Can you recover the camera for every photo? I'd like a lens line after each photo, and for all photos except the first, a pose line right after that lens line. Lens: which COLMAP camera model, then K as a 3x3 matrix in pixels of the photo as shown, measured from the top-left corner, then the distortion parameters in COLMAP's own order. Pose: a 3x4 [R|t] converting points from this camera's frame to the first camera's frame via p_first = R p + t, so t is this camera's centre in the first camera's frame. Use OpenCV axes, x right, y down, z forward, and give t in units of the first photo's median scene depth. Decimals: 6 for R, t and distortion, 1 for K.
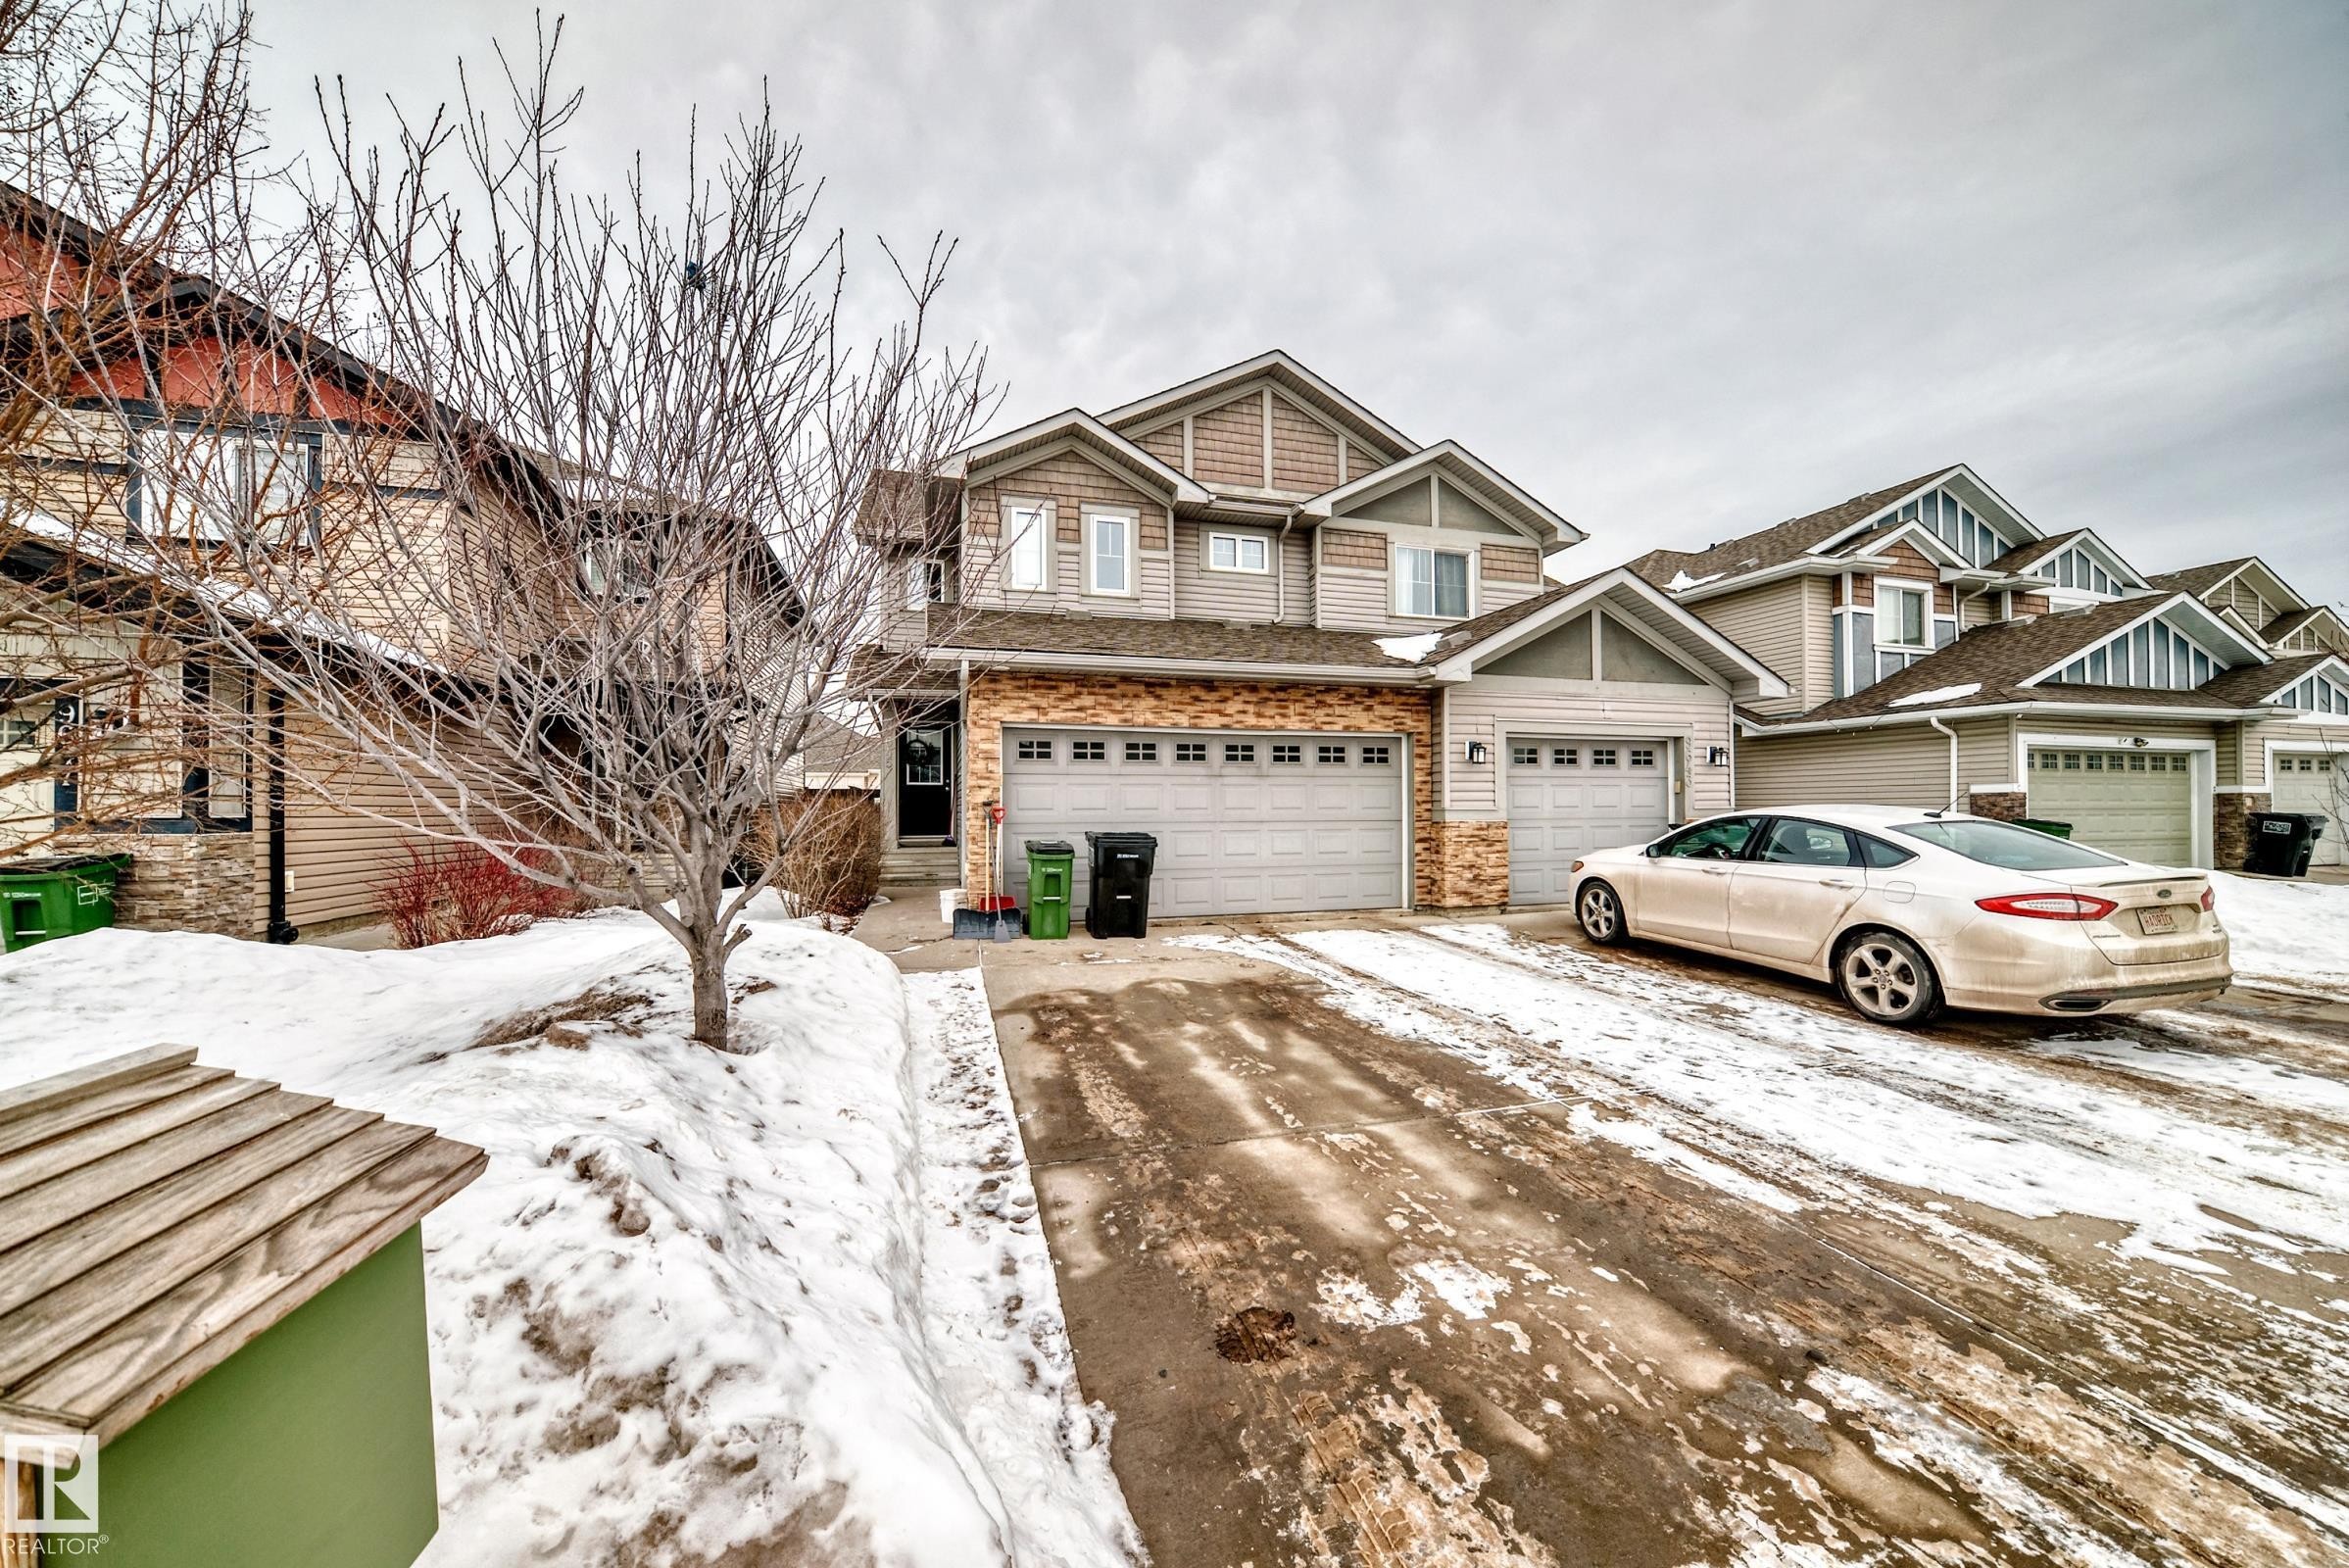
lens RADIAL K [[851.0, 0, 1182.8], [0, 851.0, 801.9], [0, 0, 1]] dist [-0.029731, 0.009862]
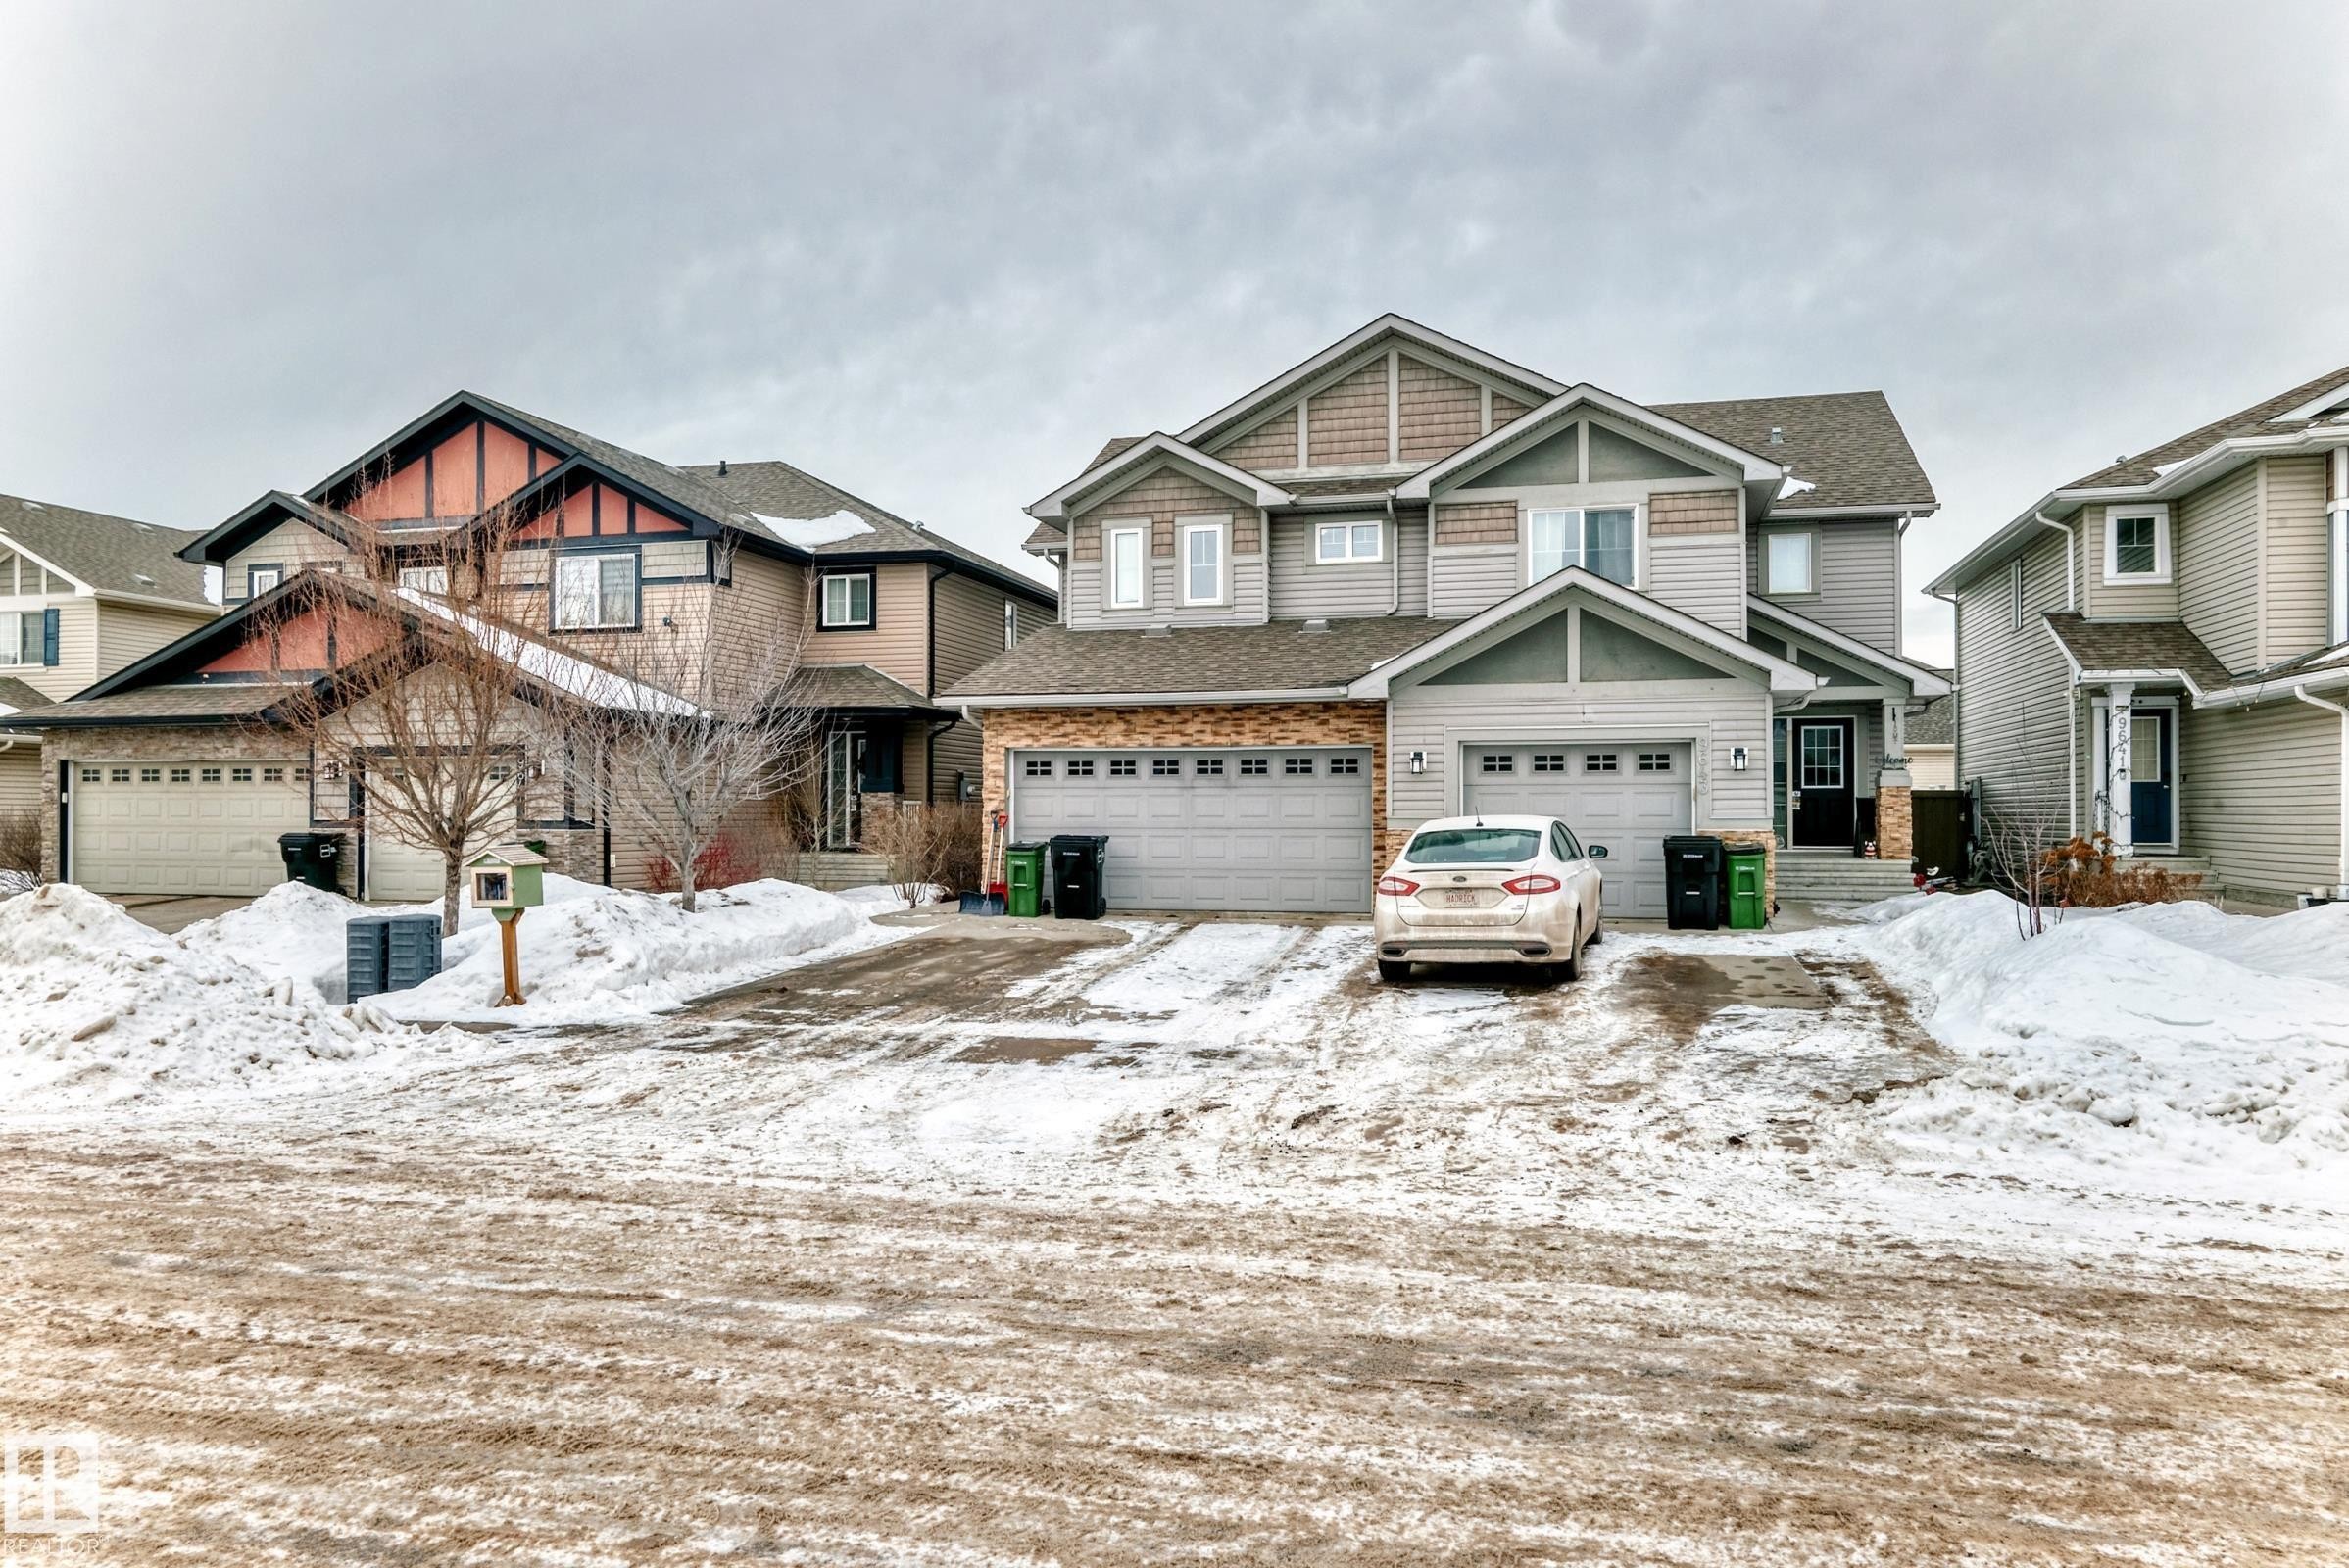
lens RADIAL K [[1585.0, 0, 1174.5], [0, 1585.0, 784.0], [0, 0, 1]] dist [-0.004754, -0.000499]
pose [[0.855610, -0.007312, -0.517569, 1.084320], [0.002255, 0.999943, -0.010399, -0.013002], [0.517616, 0.007730, 0.855578, -0.792634]]
